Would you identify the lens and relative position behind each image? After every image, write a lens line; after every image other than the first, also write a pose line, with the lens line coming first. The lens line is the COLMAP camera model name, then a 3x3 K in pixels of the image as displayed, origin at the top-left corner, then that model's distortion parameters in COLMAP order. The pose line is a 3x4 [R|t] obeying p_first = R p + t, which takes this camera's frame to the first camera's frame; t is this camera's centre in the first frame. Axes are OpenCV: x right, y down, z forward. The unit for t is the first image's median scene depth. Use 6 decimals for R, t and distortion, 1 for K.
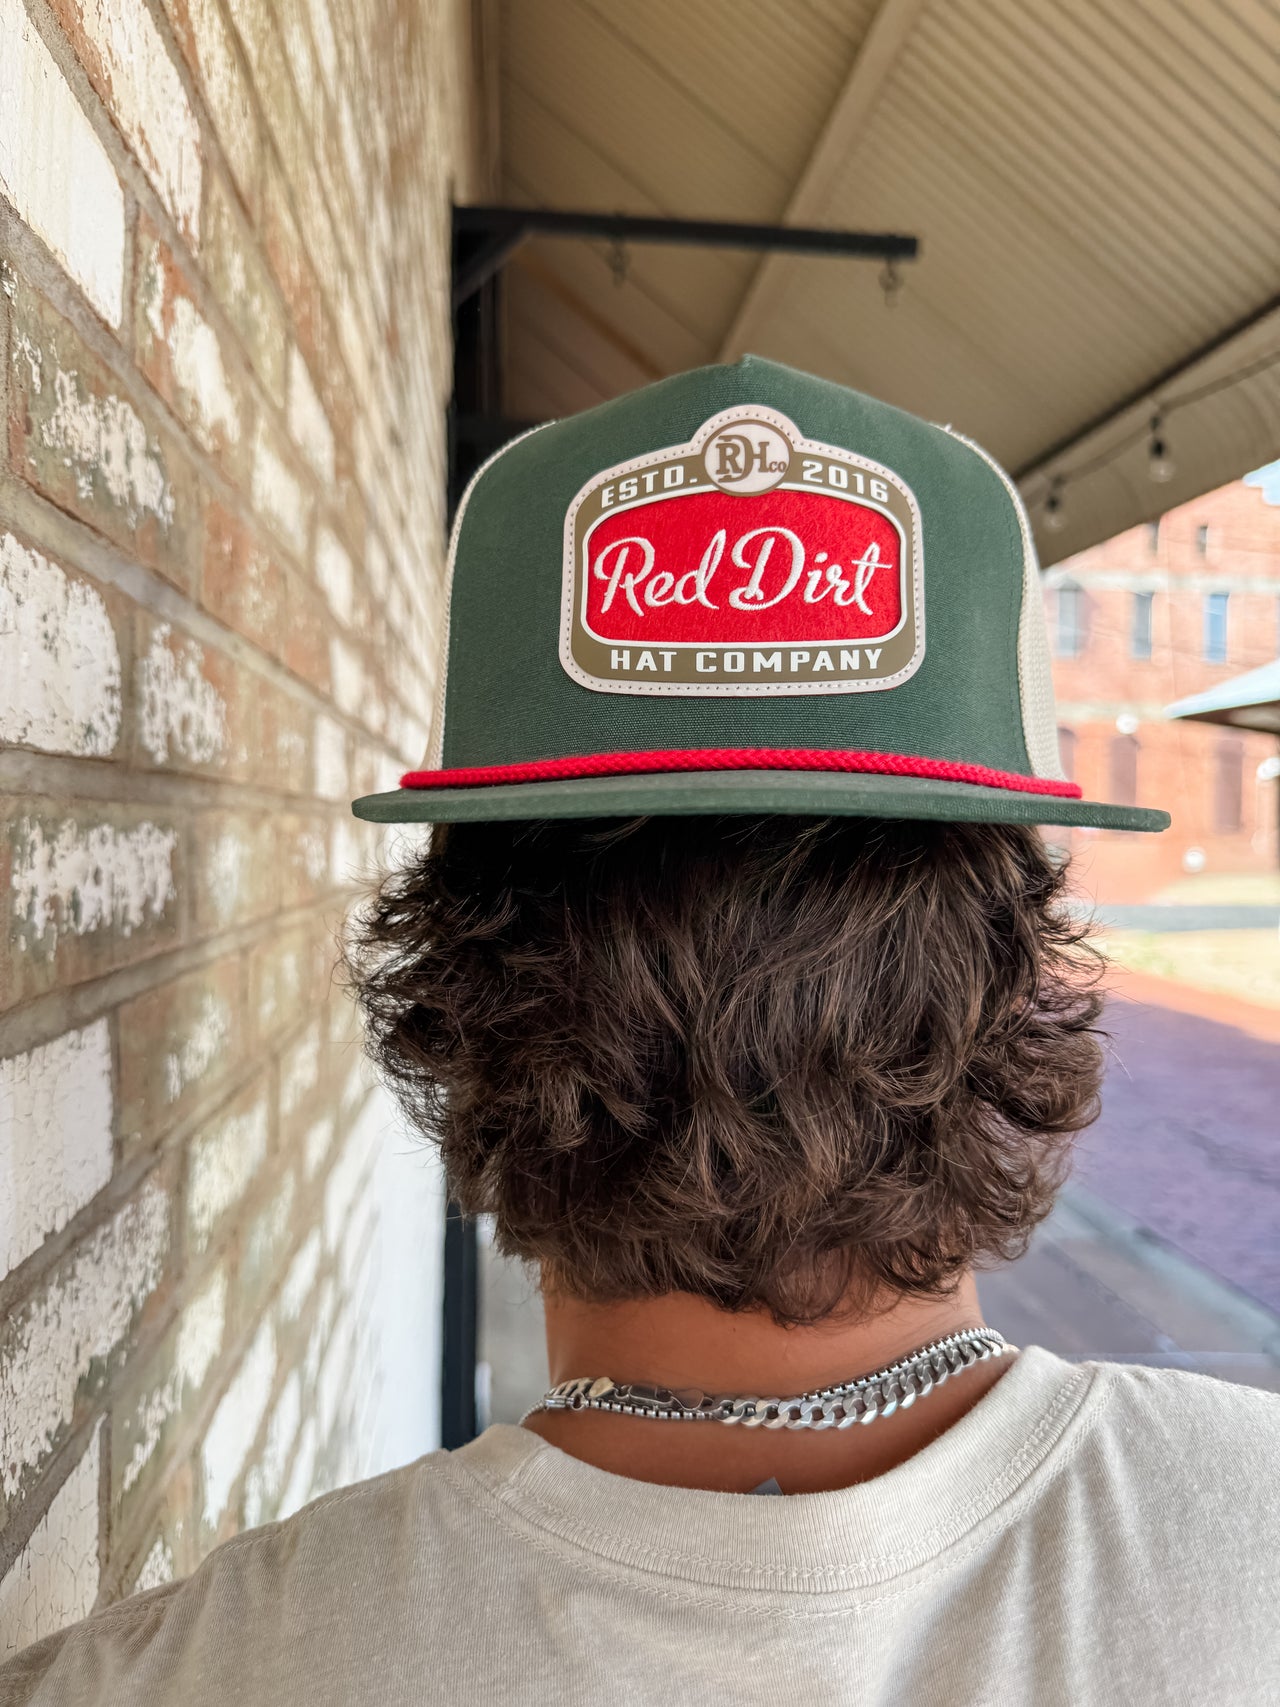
lens RADIAL K [[1307.0, 0, 633.4], [0, 1307.0, 850.1], [0, 0, 1]] dist [-0.041107, 0.010199]
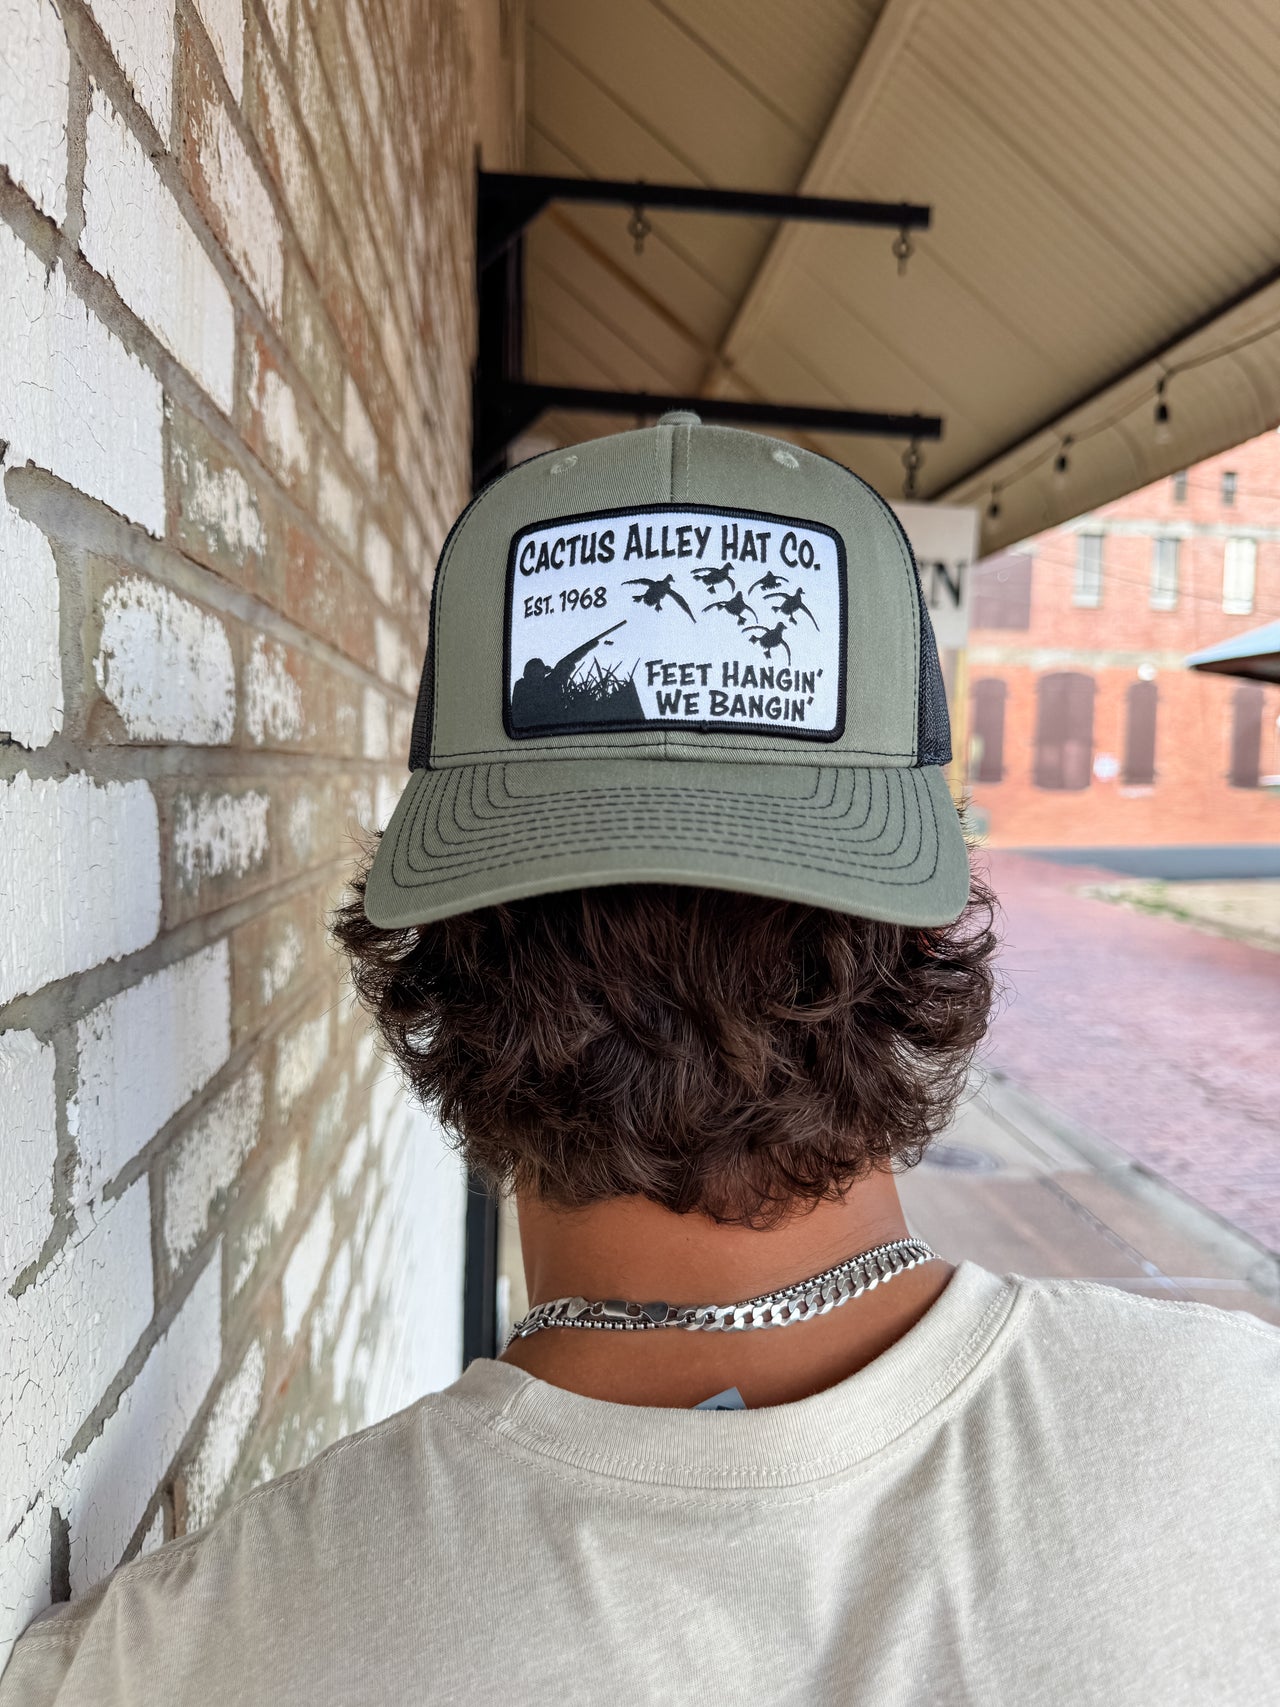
lens RADIAL K [[1288.9, 0, 645.4], [0, 1288.9, 858.2], [0, 0, 1]] dist [-0.022191, -0.004904]
pose [[0.999918, 0.011106, -0.006325, 0.030651], [-0.010767, 0.998628, 0.051250, -0.023200], [0.006886, -0.051178, 0.998666, -0.284120]]
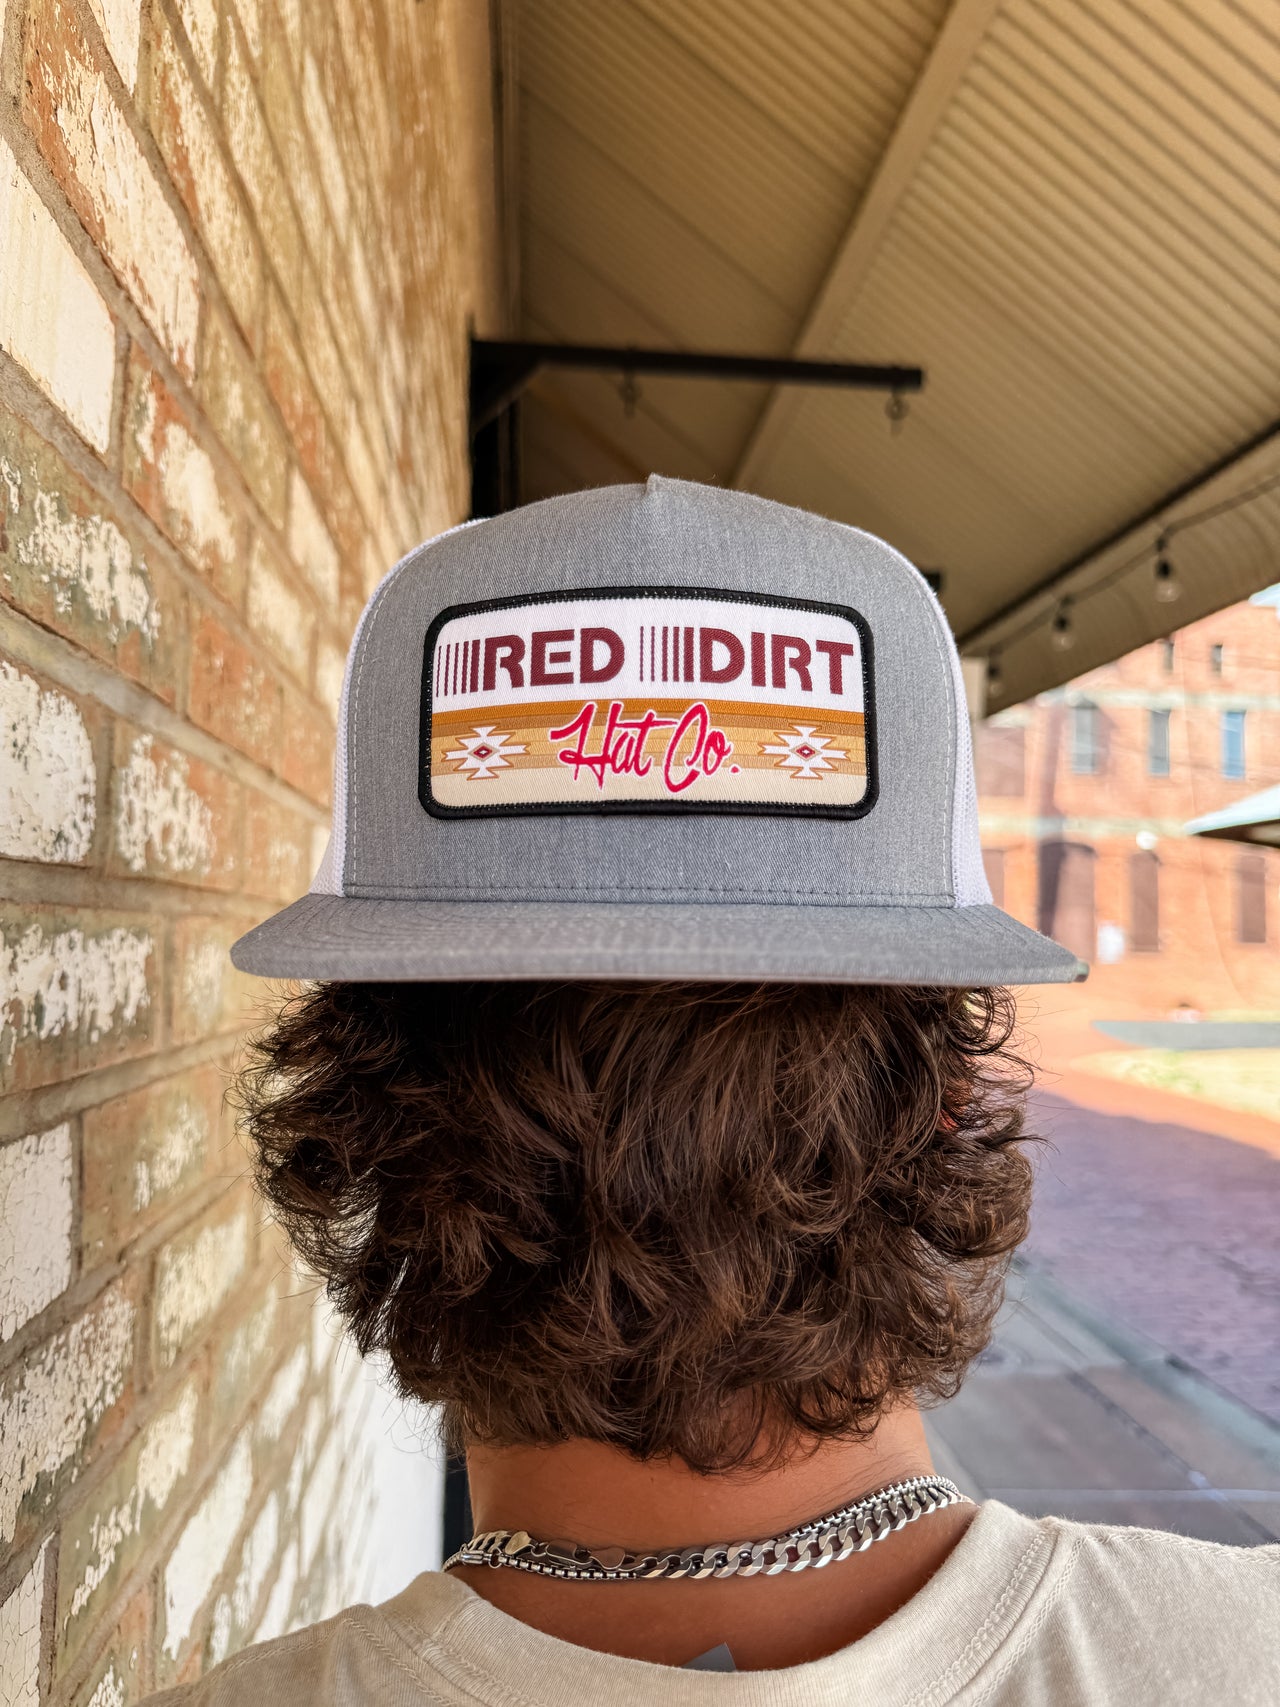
lens RADIAL K [[1301.3, 0, 648.5], [0, 1301.3, 856.9], [0, 0, 1]] dist [-0.036151, 0.006756]
pose [[0.999988, 0.003278, -0.003688, 0.039471], [-0.003569, 0.996644, -0.081781, 0.003806], [0.003407, 0.081793, 0.996644, -0.006729]]
